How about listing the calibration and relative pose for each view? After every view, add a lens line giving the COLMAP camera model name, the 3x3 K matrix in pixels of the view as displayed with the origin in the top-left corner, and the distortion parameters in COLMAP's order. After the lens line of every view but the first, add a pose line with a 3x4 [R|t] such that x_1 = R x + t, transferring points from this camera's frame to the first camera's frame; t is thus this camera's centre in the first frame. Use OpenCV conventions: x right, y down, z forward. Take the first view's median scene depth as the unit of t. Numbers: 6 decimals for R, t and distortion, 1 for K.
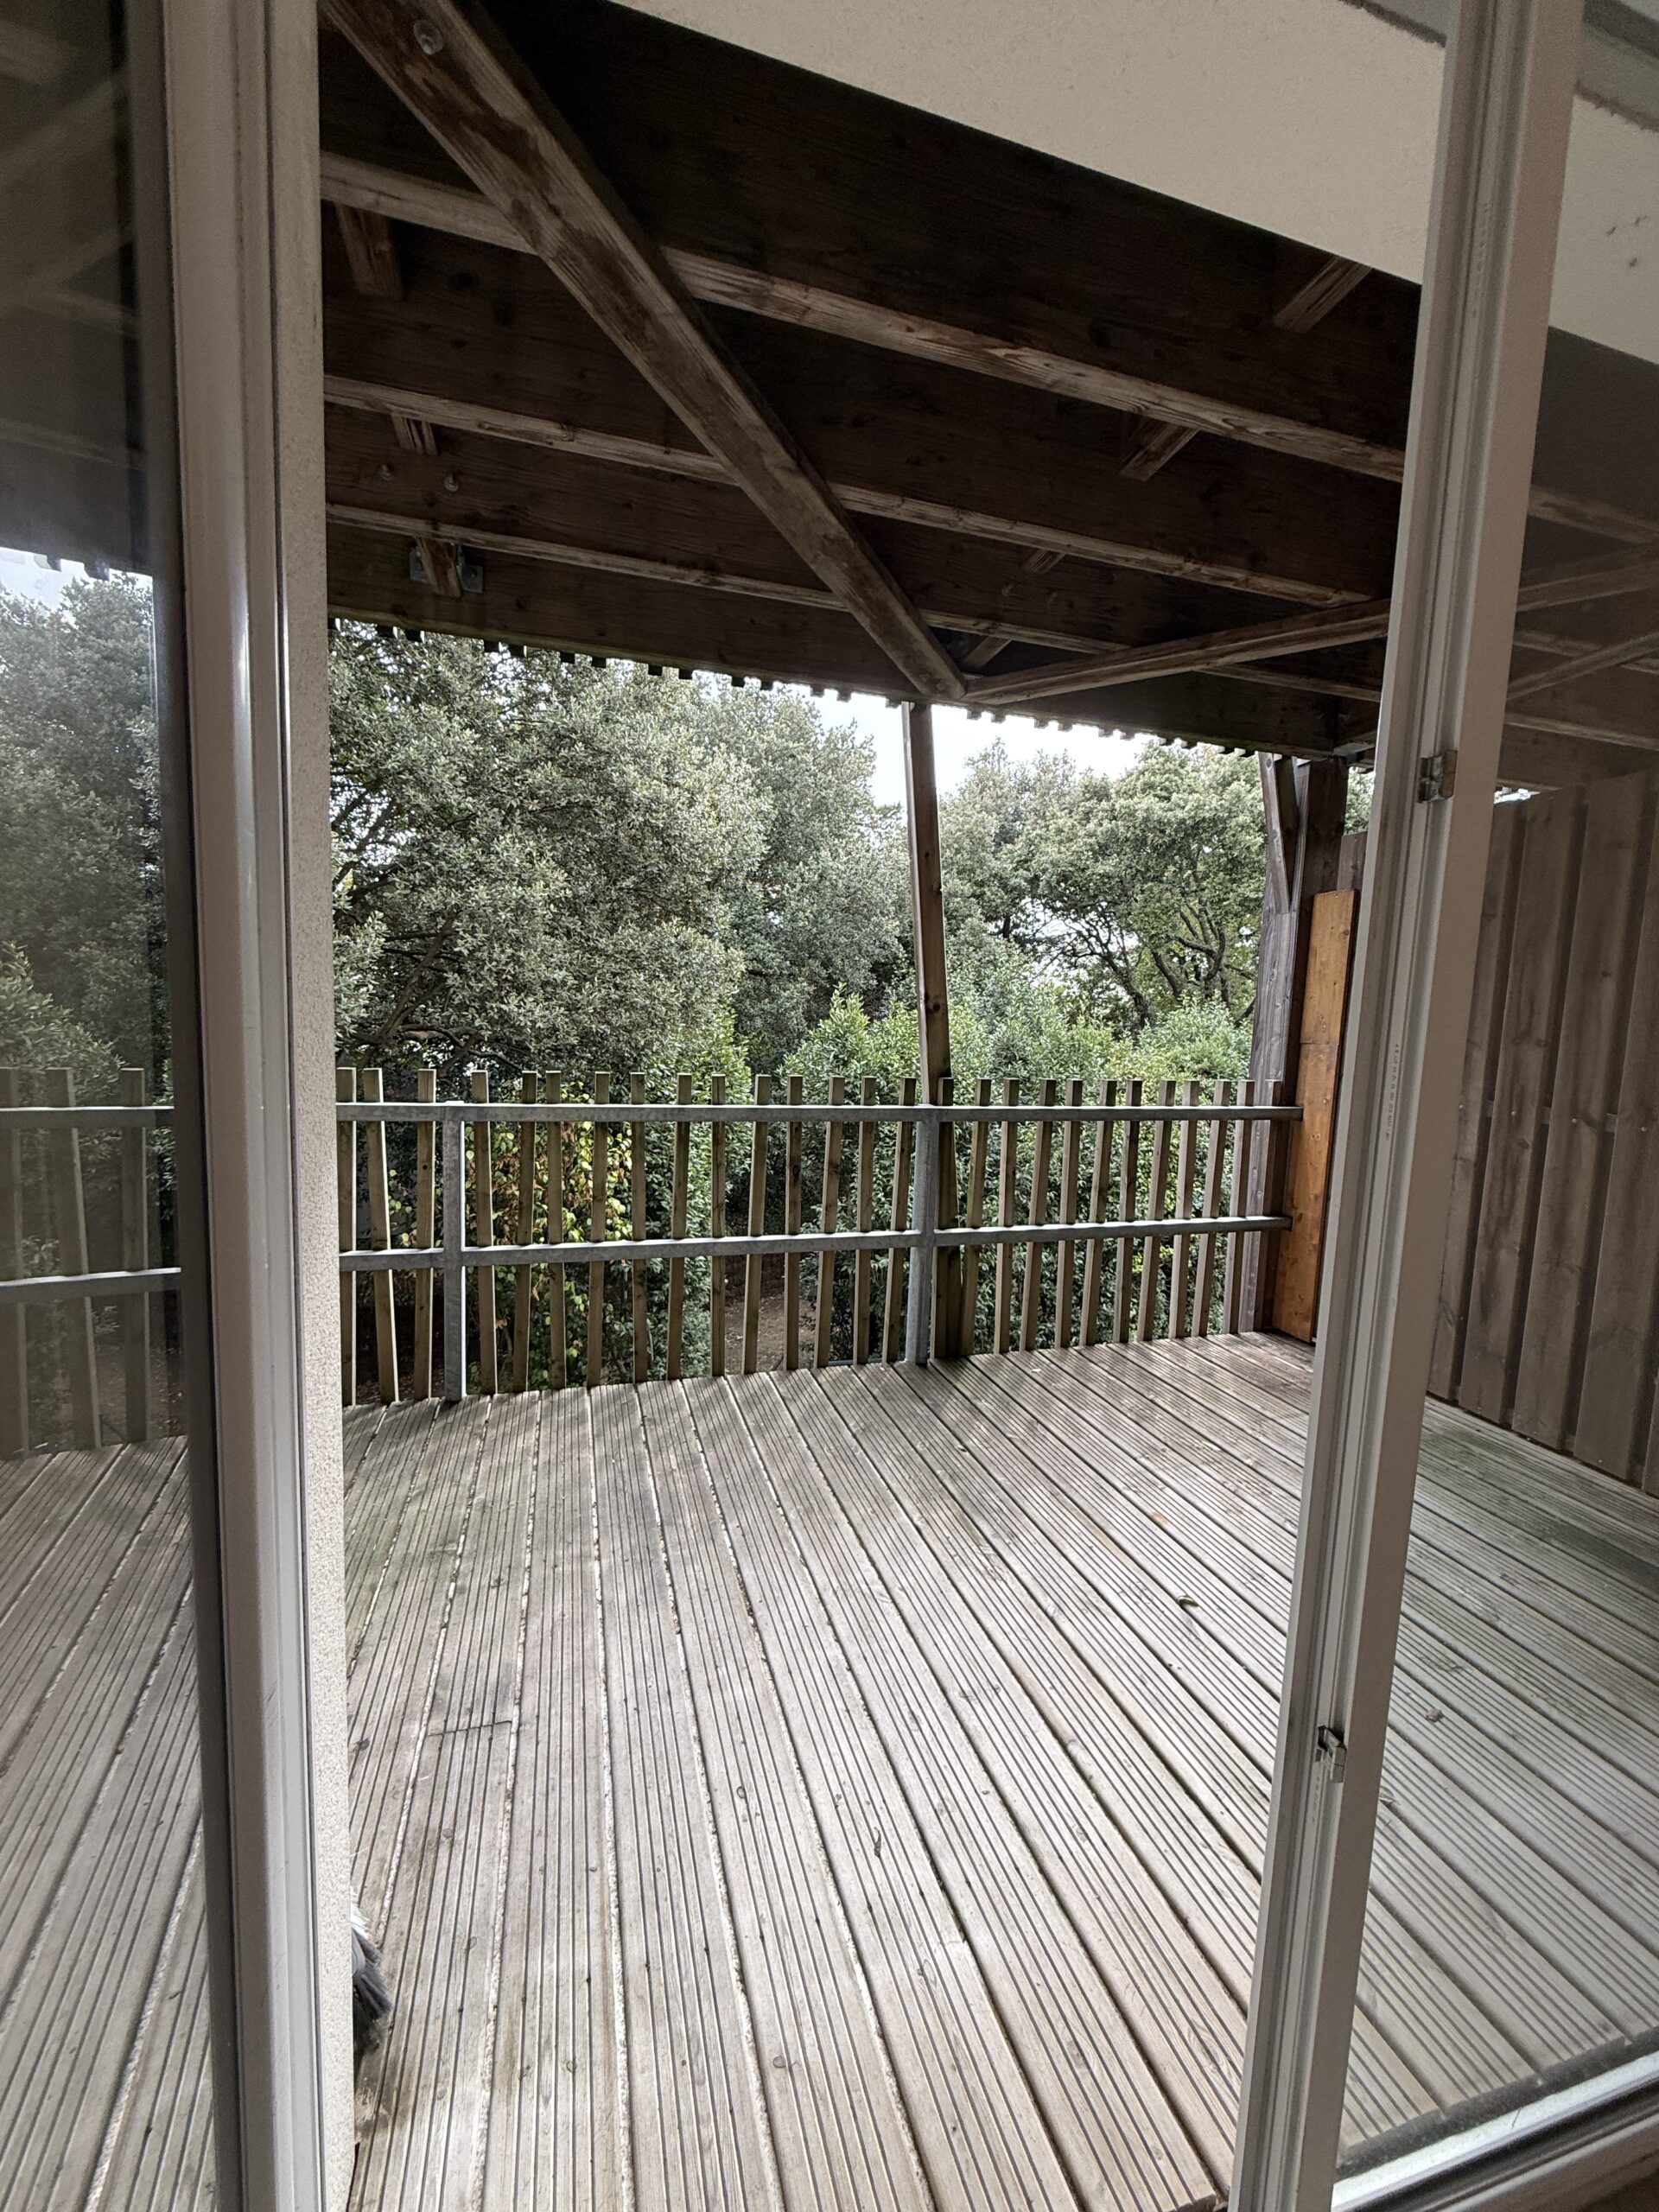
lens RADIAL K [[882.8, 0, 825.5], [0, 882.8, 1094.4], [0, 0, 1]] dist [-0.000379, -0.000302]
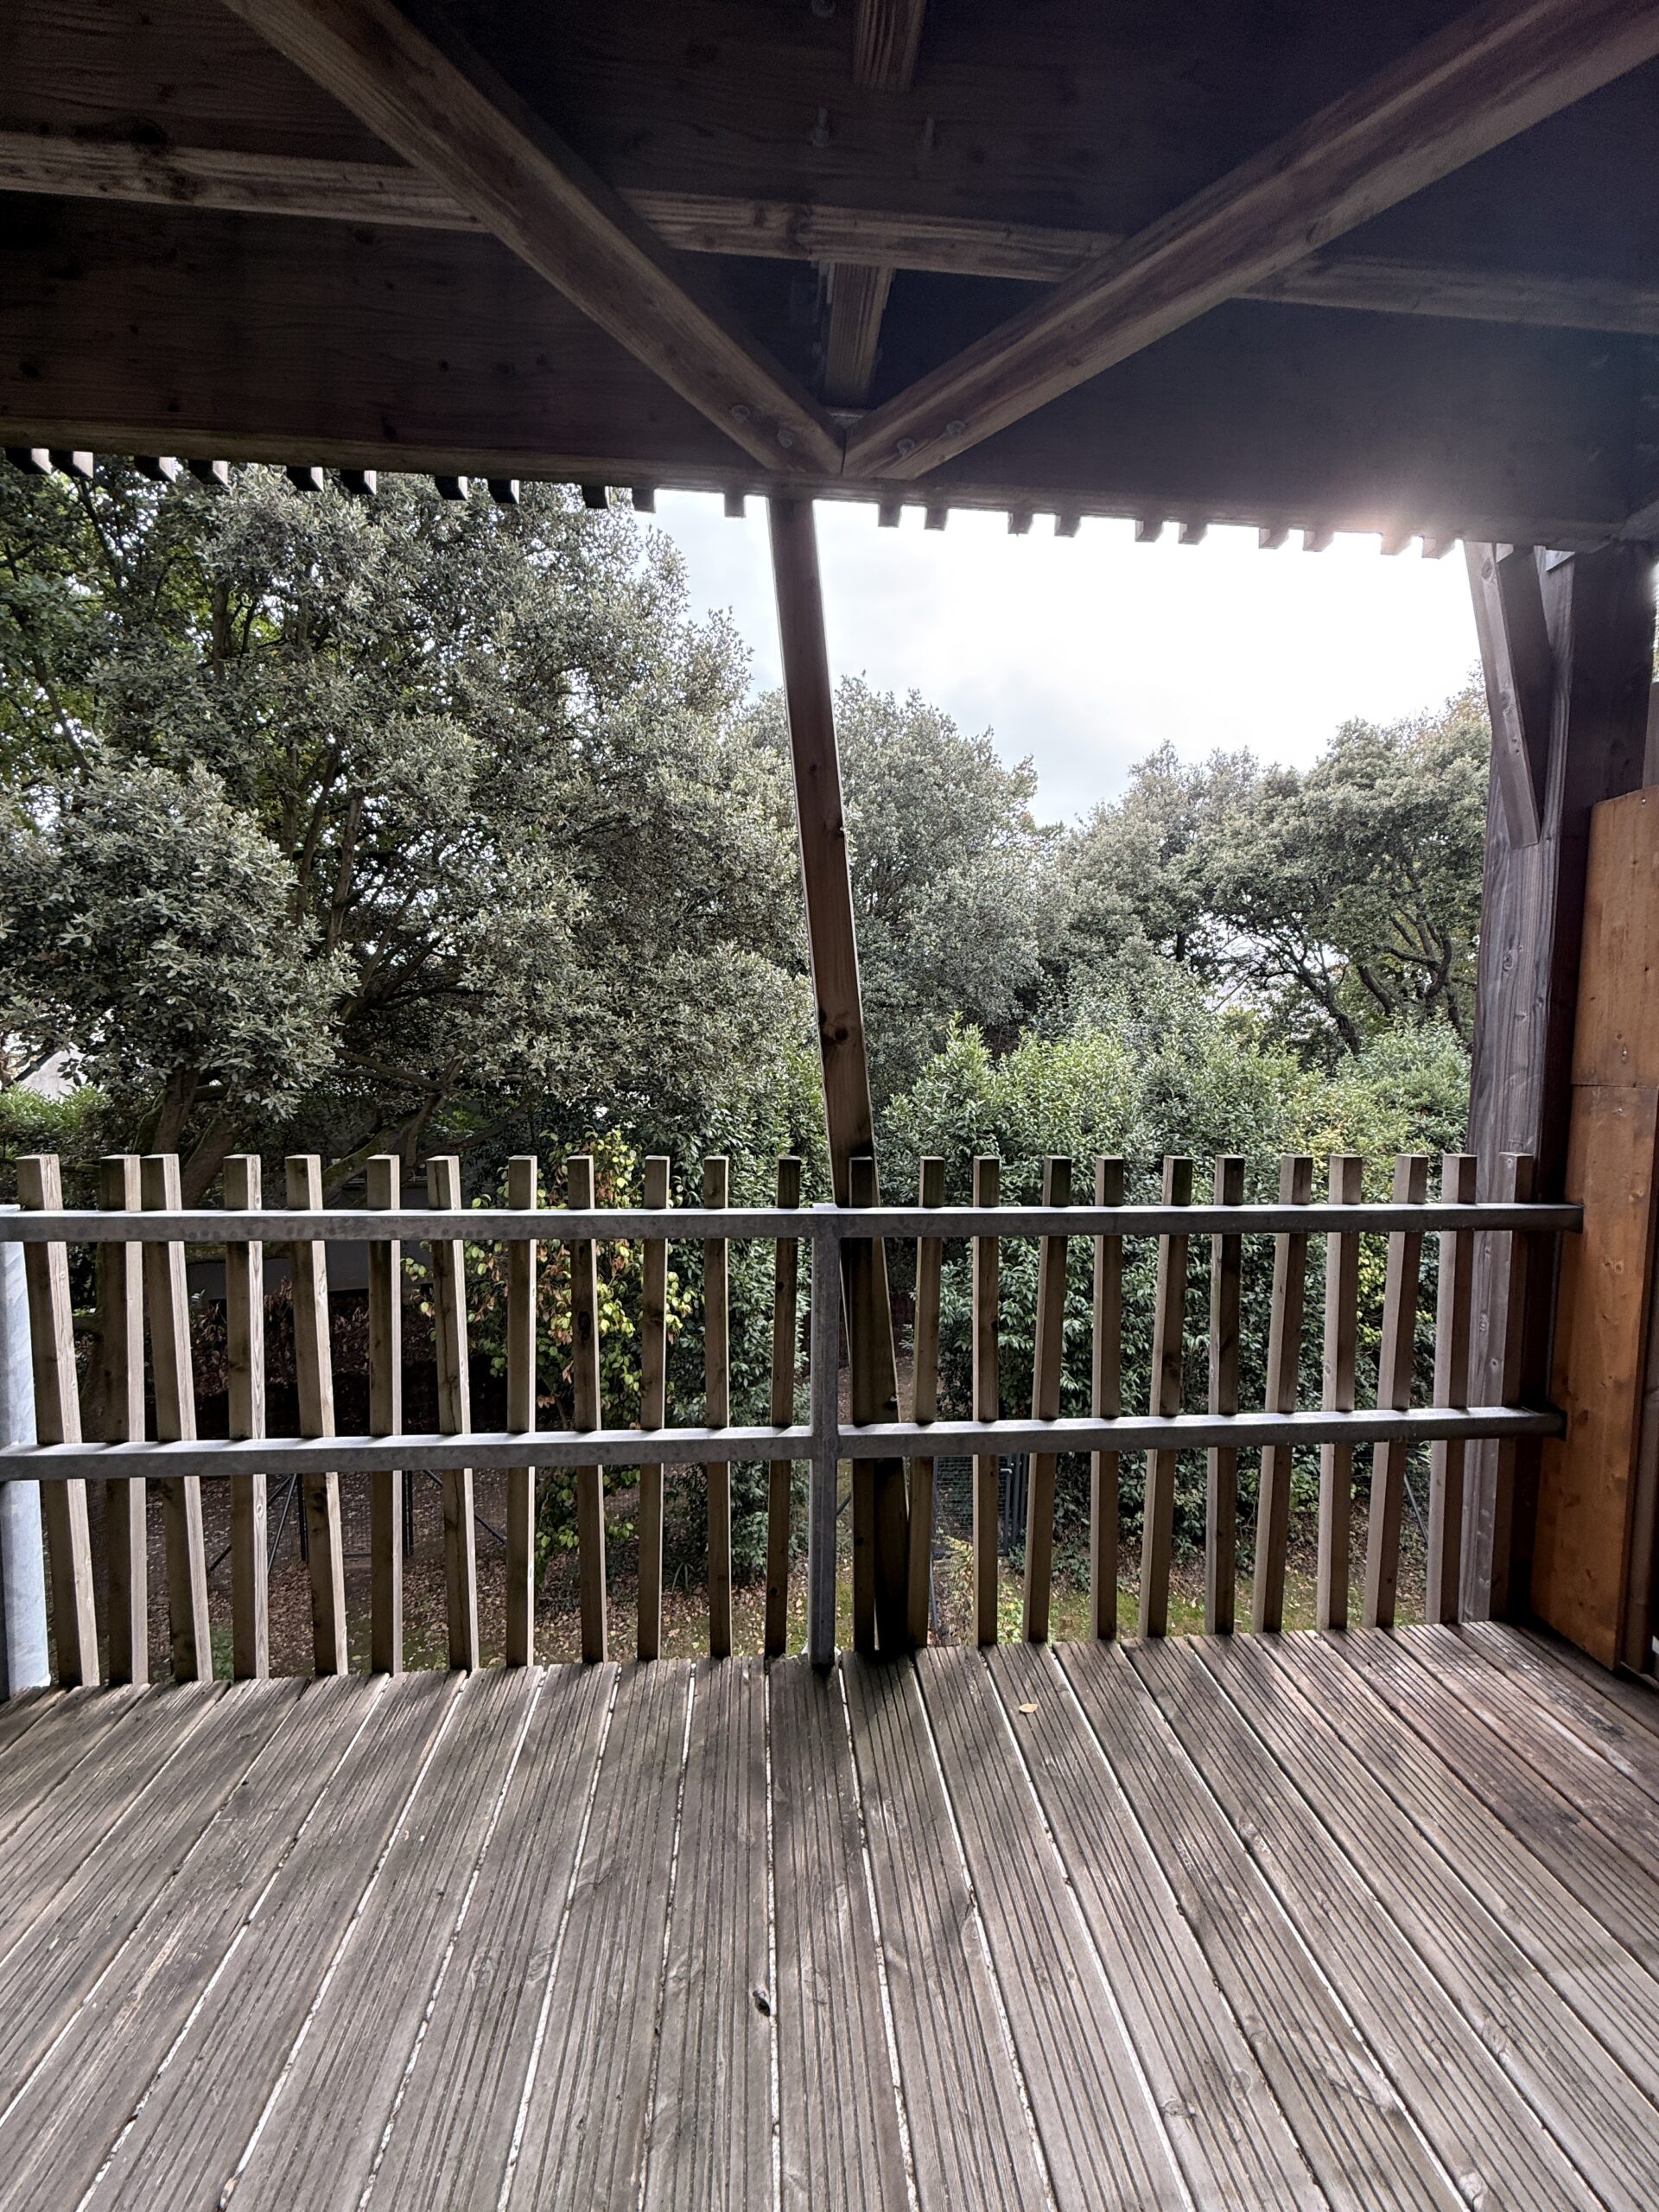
lens RADIAL K [[882.8, 0, 824.4], [0, 882.8, 1095.8], [0, 0, 1]] dist [-0.000379, -0.000302]
pose [[0.980032, -0.011594, -0.198502, 0.059102], [0.004109, 0.999266, -0.038081, -0.009603], [0.198798, 0.036505, 0.979360, 0.114044]]
